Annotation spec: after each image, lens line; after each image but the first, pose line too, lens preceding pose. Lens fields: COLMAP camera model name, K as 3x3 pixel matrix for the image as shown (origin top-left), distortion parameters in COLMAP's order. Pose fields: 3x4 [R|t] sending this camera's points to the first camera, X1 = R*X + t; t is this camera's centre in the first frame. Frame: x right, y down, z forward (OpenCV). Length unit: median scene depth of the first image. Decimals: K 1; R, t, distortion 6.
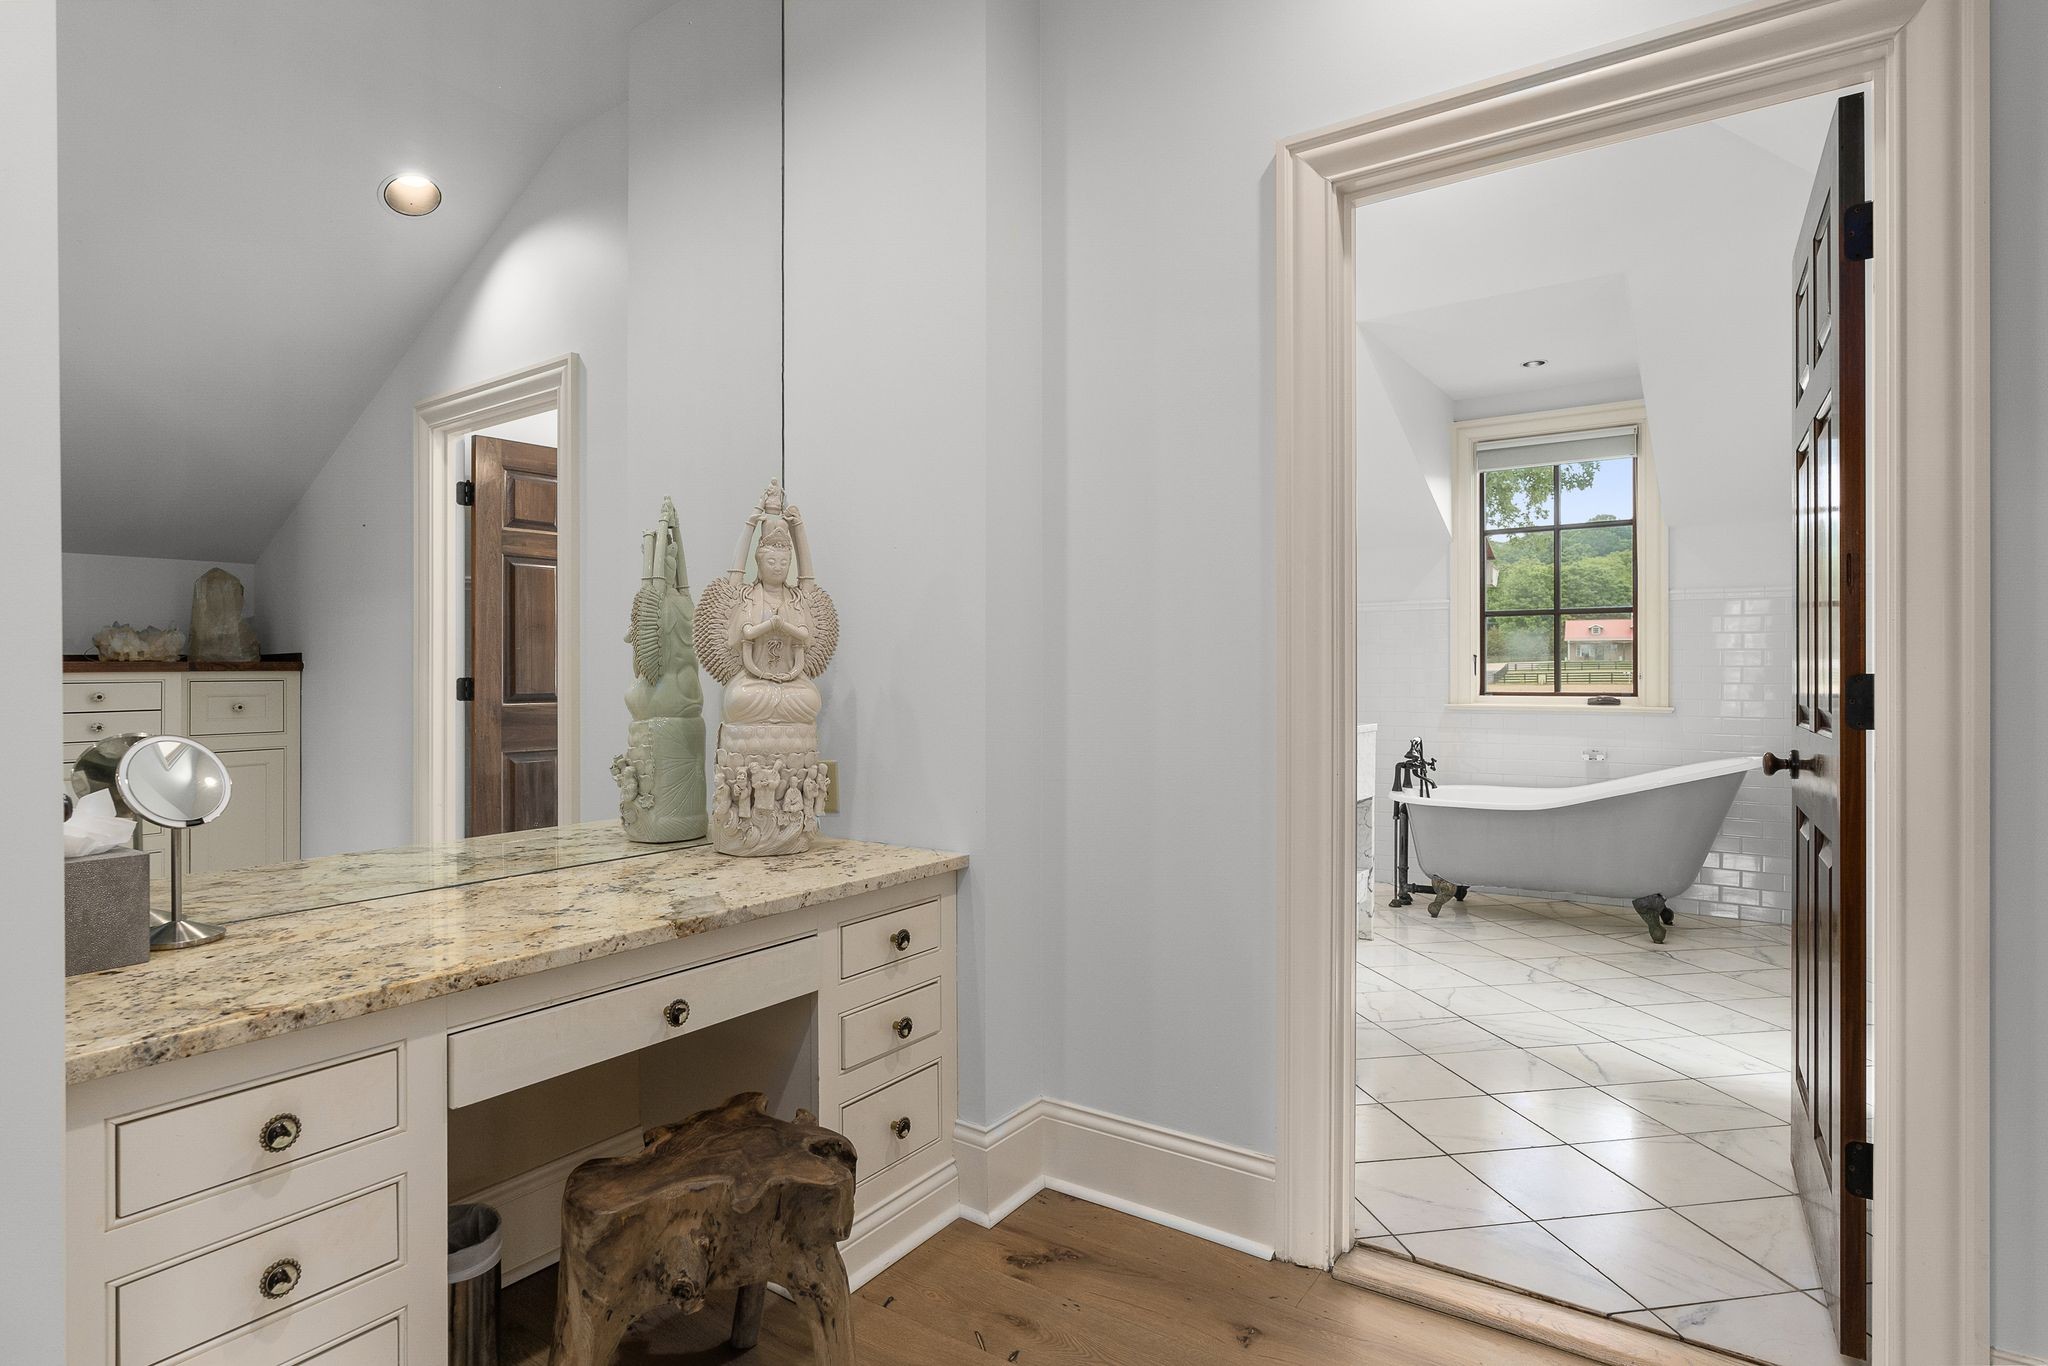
lens RADIAL K [[1095.5, 0, 1017.1], [0, 1095.5, 676.6], [0, 0, 1]] dist [0.004869, -0.000586]
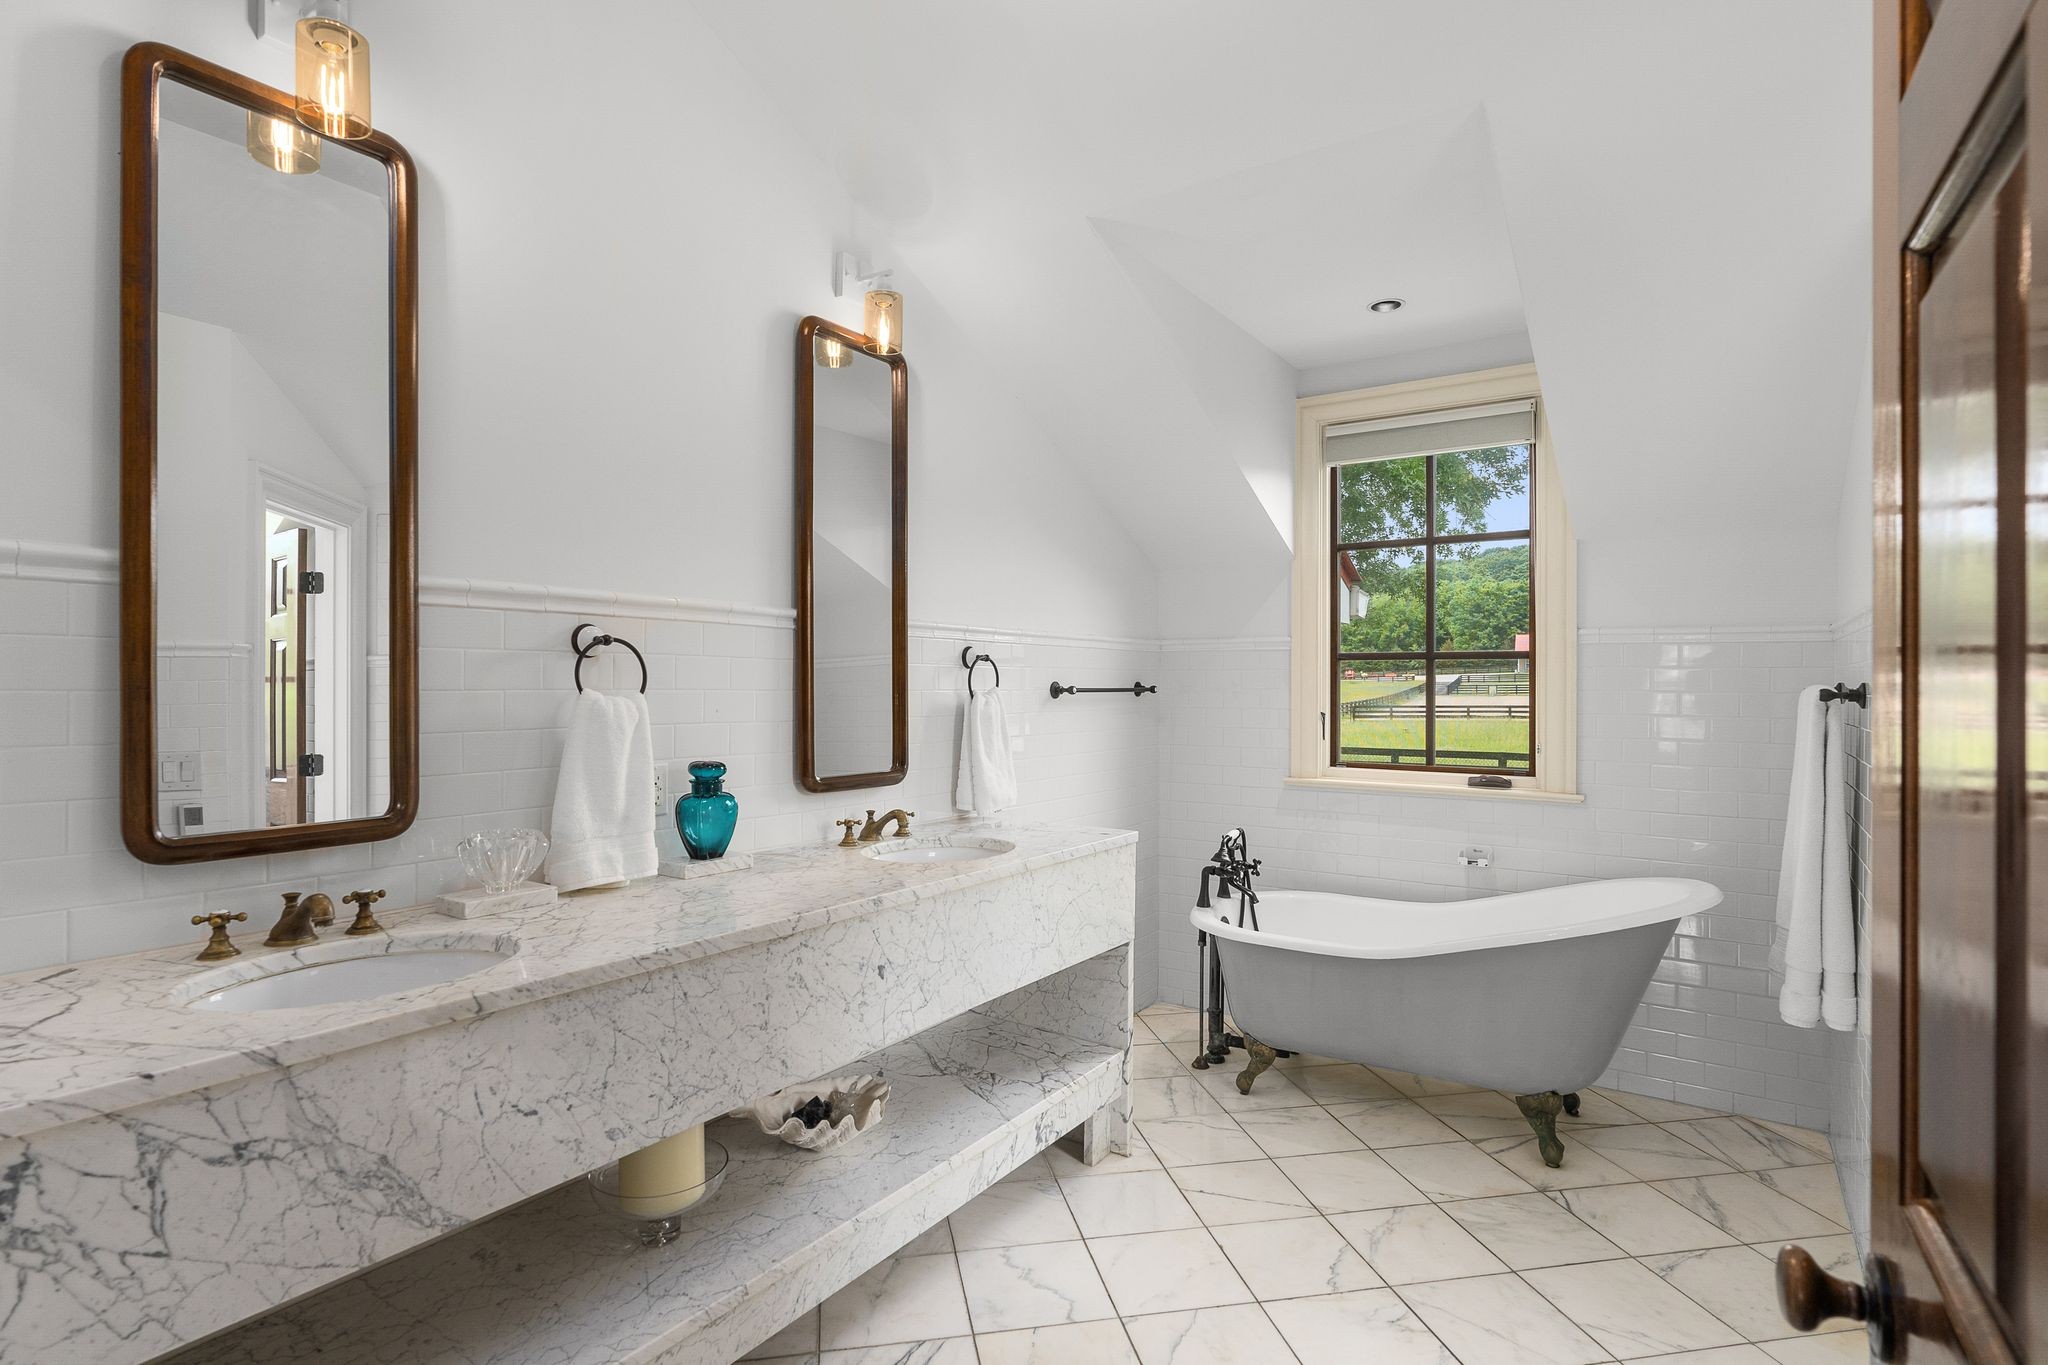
lens RADIAL K [[999.9, 0, 1030.9], [0, 999.9, 683.5], [0, 0, 1]] dist [-0.010543, 0.001098]
pose [[0.999896, 0.004481, 0.013696, 0.227302], [-0.004460, 0.999989, -0.001564, -0.040412], [-0.013703, 0.001503, 0.999905, 0.353051]]
